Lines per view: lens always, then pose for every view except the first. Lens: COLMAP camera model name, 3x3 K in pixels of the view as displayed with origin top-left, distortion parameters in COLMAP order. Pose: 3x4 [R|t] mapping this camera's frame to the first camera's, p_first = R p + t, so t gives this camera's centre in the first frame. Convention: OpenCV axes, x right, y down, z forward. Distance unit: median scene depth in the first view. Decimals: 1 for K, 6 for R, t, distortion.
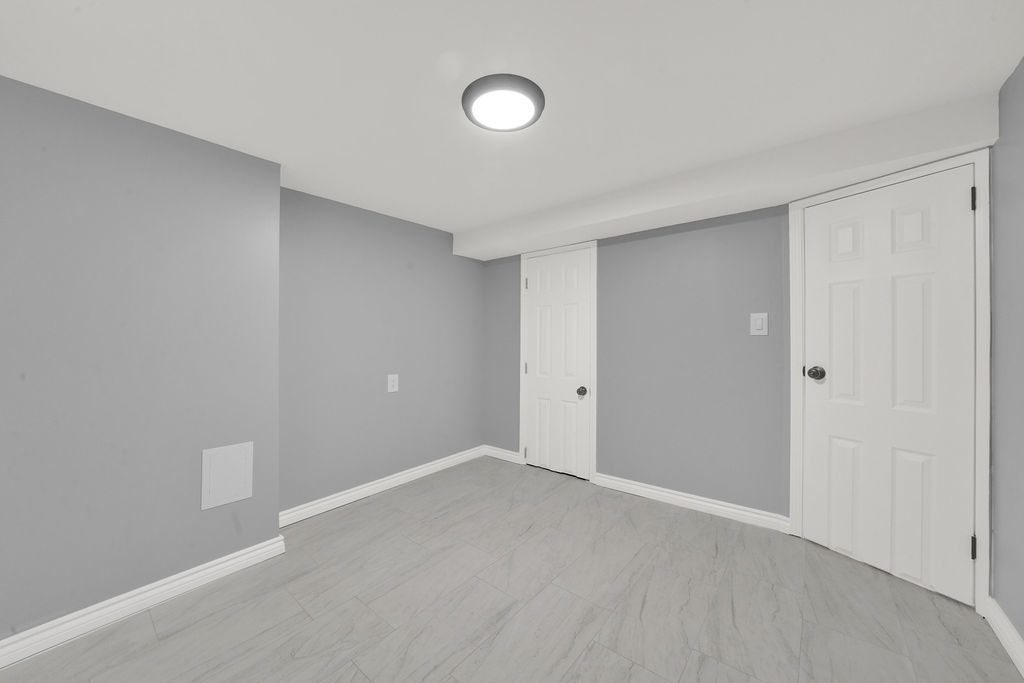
lens RADIAL K [[360.6, 0, 512.0], [0, 360.6, 341.5], [0, 0, 1]] dist [-0.001070, -0.000038]
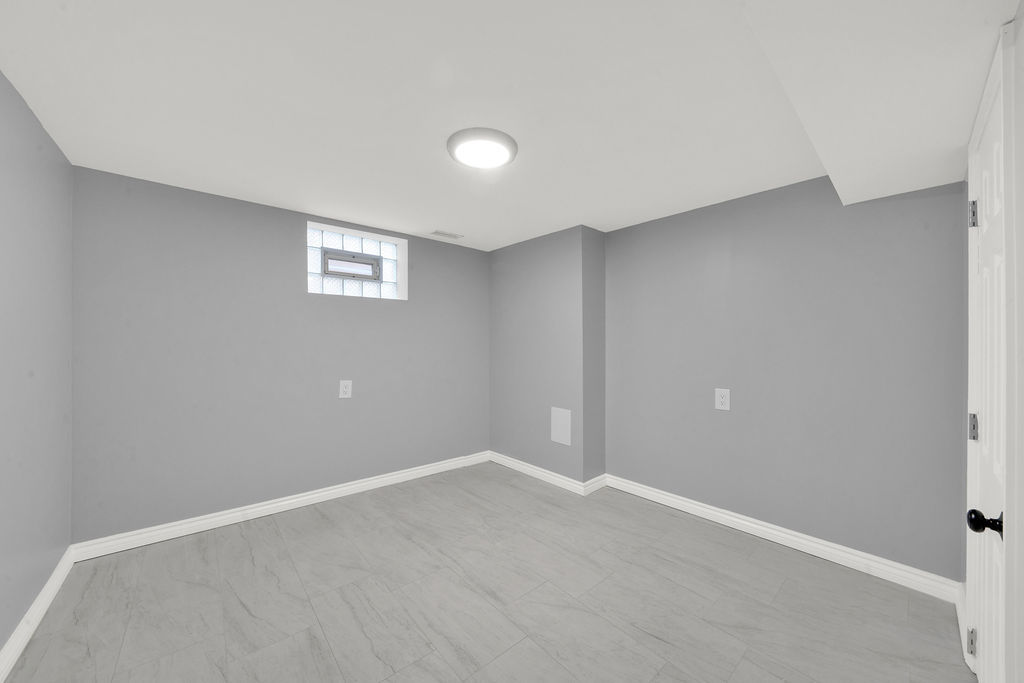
lens RADIAL K [[360.6, 0, 512.0], [0, 360.6, 341.5], [0, 0, 1]] dist [-0.001070, -0.000038]
pose [[-0.121725, 0.007325, -0.992537, 0.845483], [-0.014341, 0.999855, 0.009138, -0.028012], [0.992460, 0.015346, -0.121602, 0.940648]]
